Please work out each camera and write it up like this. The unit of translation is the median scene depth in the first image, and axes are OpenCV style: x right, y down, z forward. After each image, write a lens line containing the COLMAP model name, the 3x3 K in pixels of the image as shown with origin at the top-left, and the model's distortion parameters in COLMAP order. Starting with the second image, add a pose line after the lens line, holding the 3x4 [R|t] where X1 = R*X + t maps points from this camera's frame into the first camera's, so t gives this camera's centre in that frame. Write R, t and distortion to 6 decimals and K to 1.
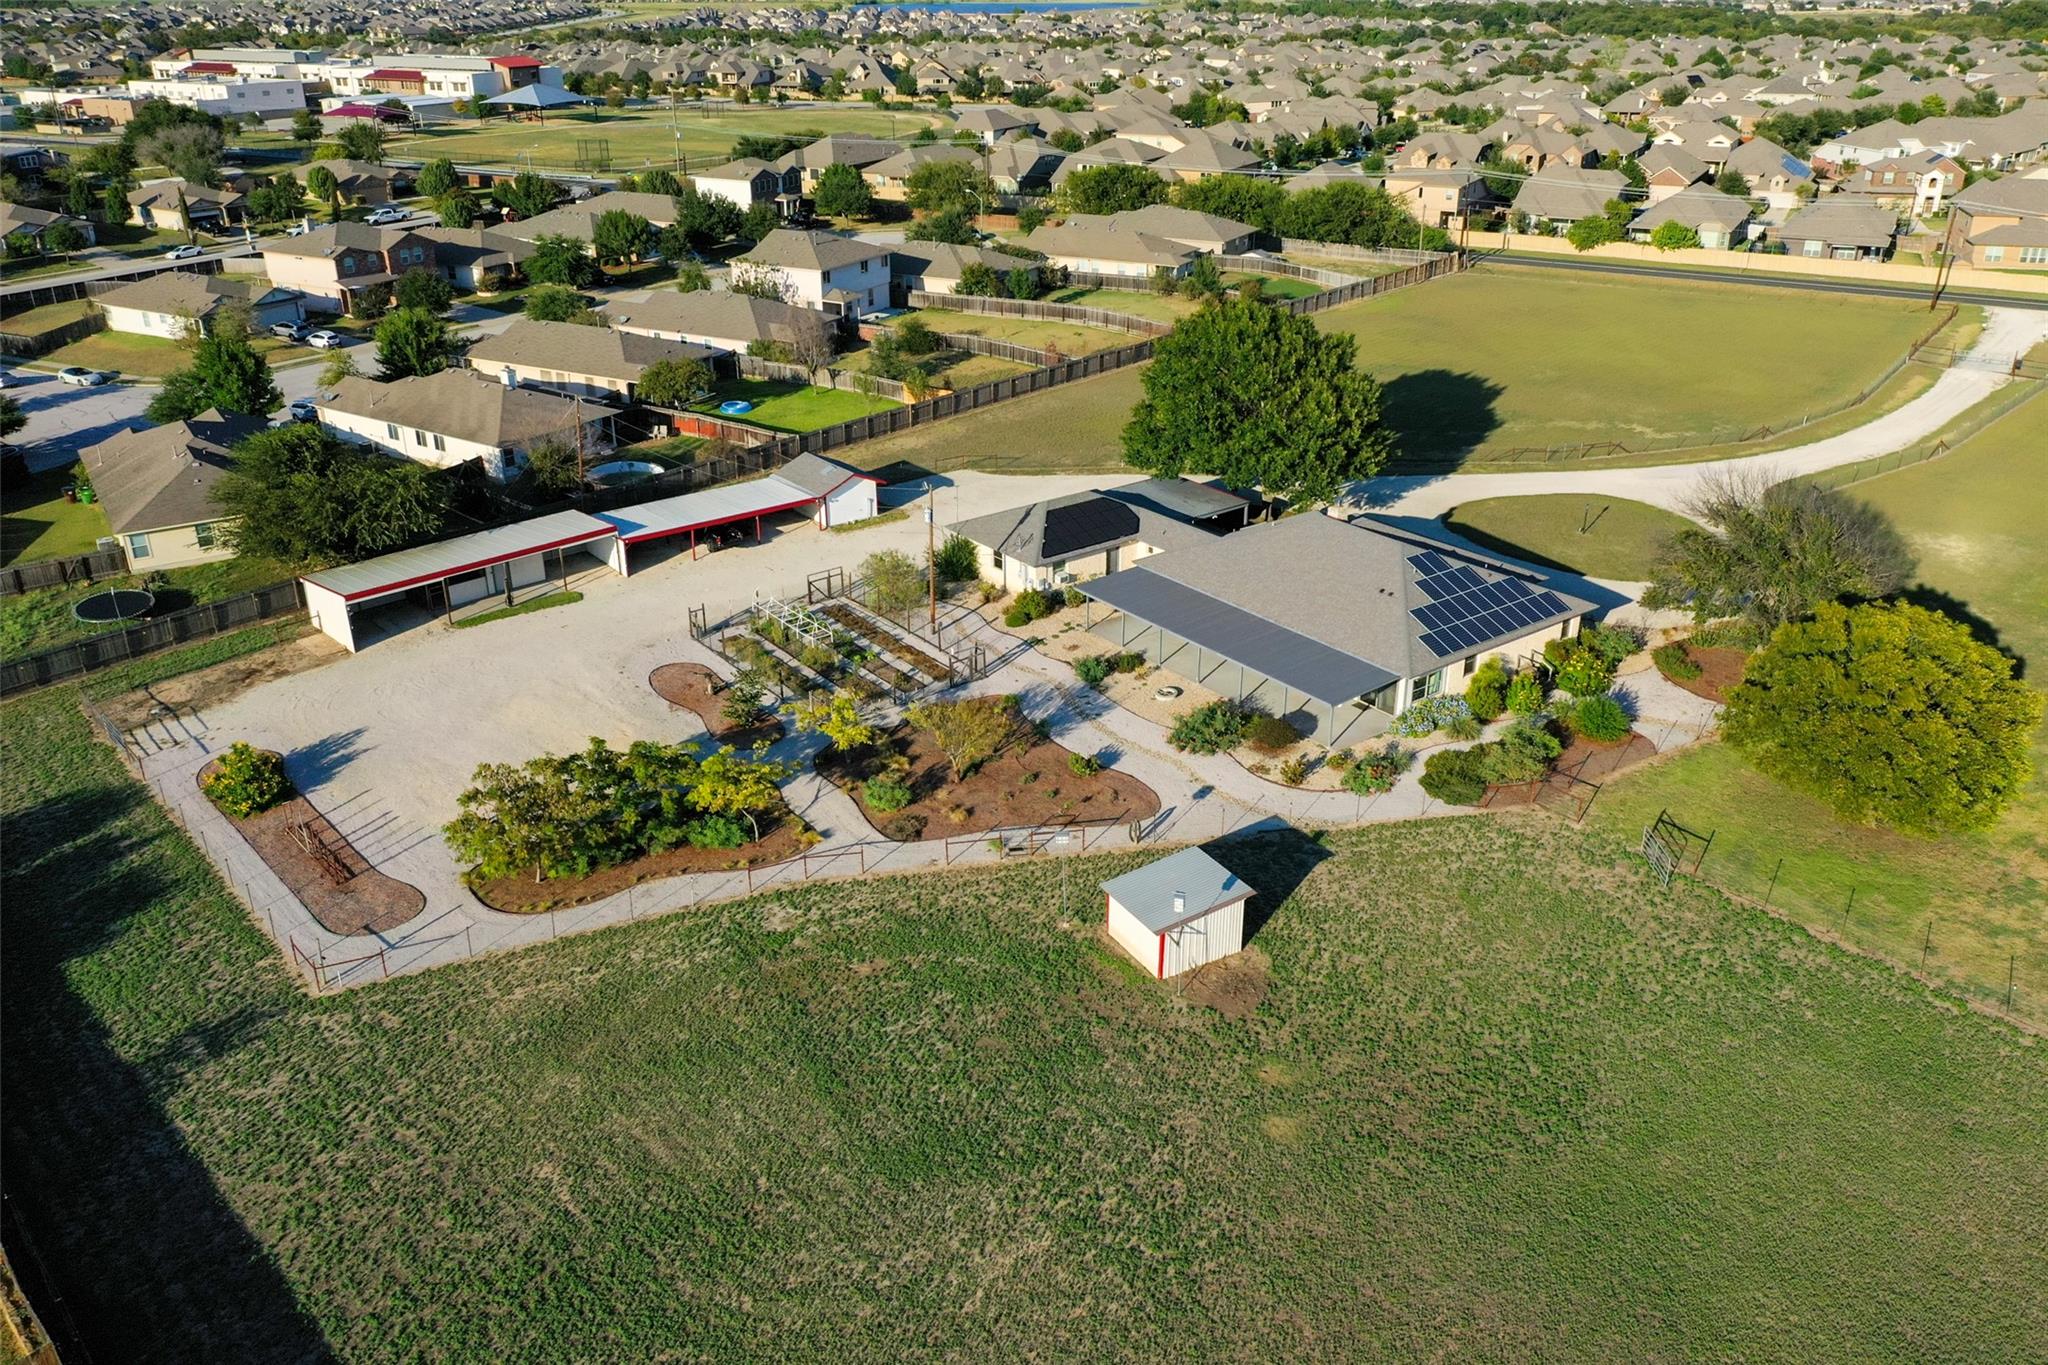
lens RADIAL K [[1596.8, 0, 1024.0], [0, 1596.8, 682.5], [0, 0, 1]] dist [0.002457, -0.005075]
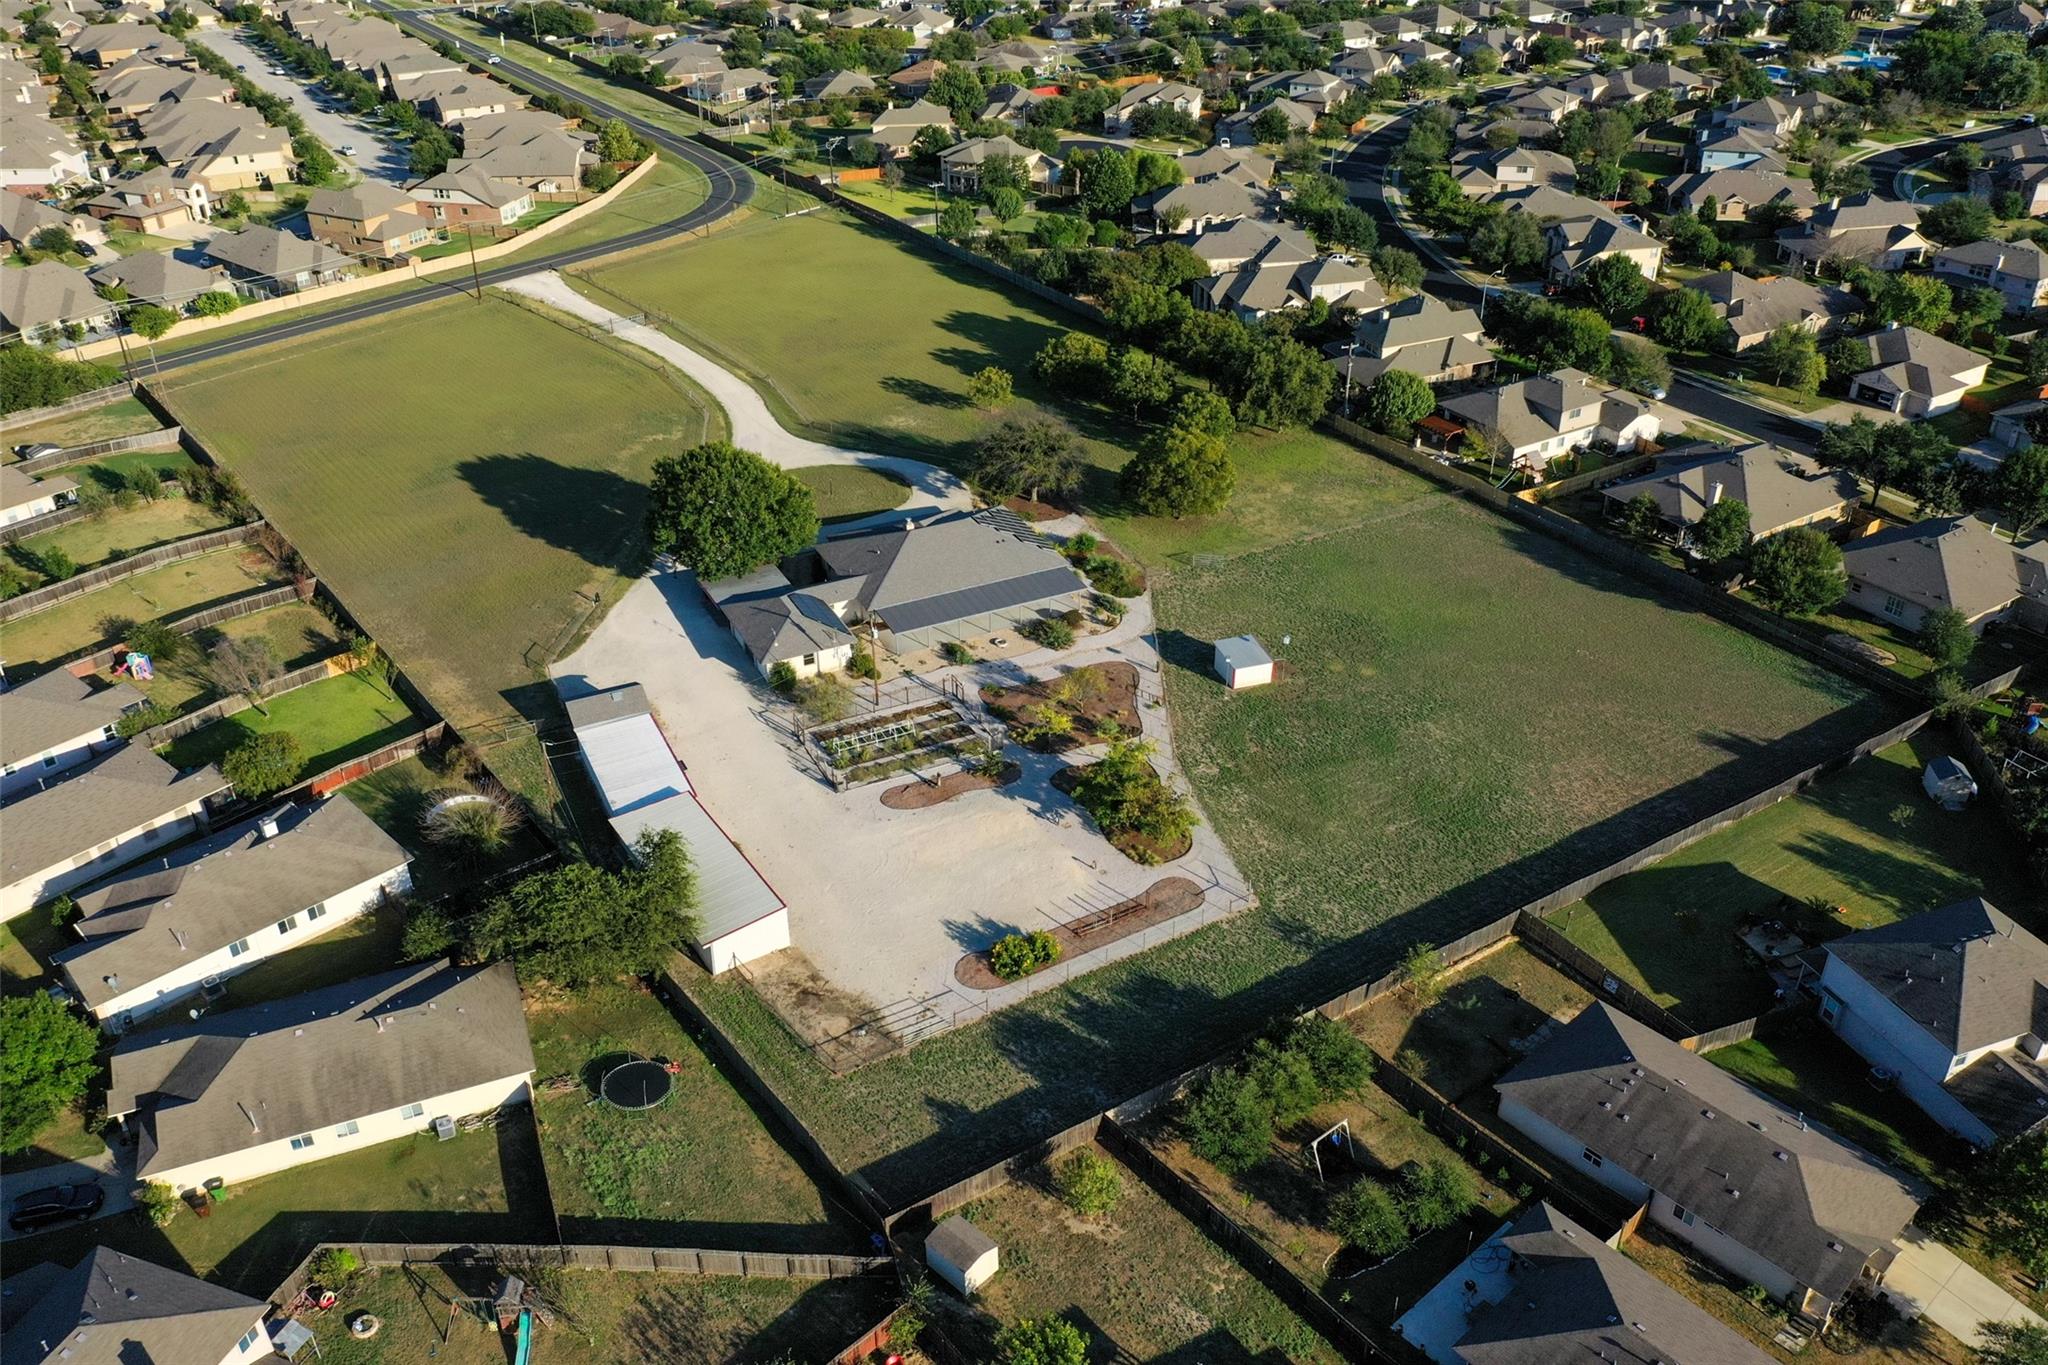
lens RADIAL K [[1596.8, 0, 1024.0], [0, 1596.8, 682.5], [0, 0, 1]] dist [0.002457, -0.005075]
pose [[0.184646, -0.498544, 0.846971, -1.505182], [0.414900, 0.820772, 0.392672, -0.675728], [-0.890934, 0.278903, 0.358398, 0.372467]]
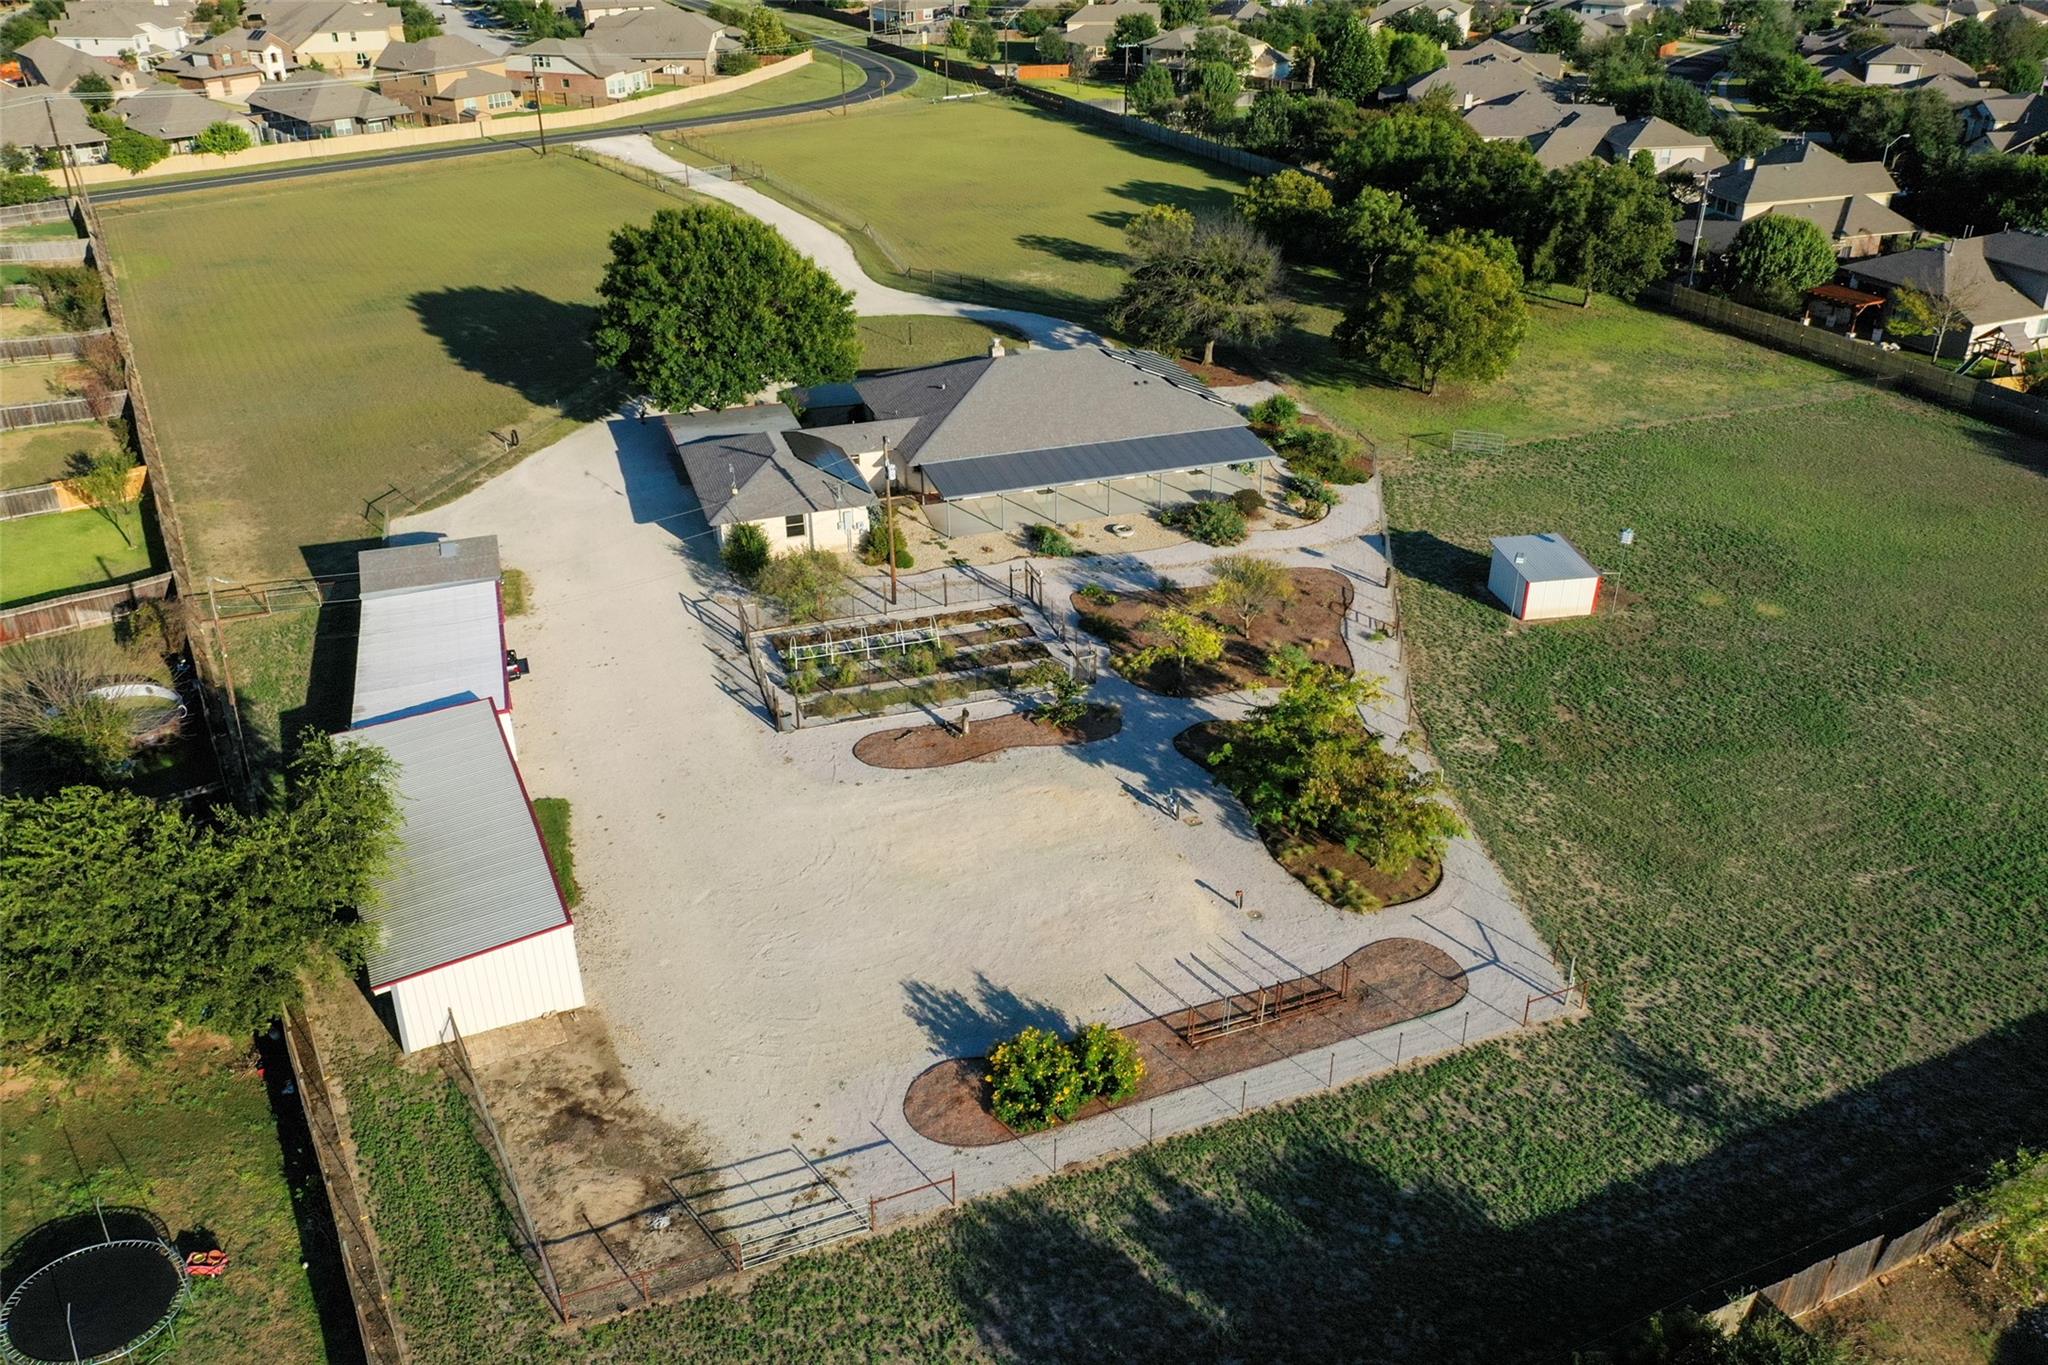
lens RADIAL K [[1603.3, 0, 1024.0], [0, 1603.3, 682.5], [0, 0, 1]] dist [-0.003710, -0.003779]
pose [[0.325646, -0.445594, 0.833907, -0.913082], [0.398571, 0.864482, 0.306287, -0.271570], [-0.857377, 0.232630, 0.459116, 0.620909]]
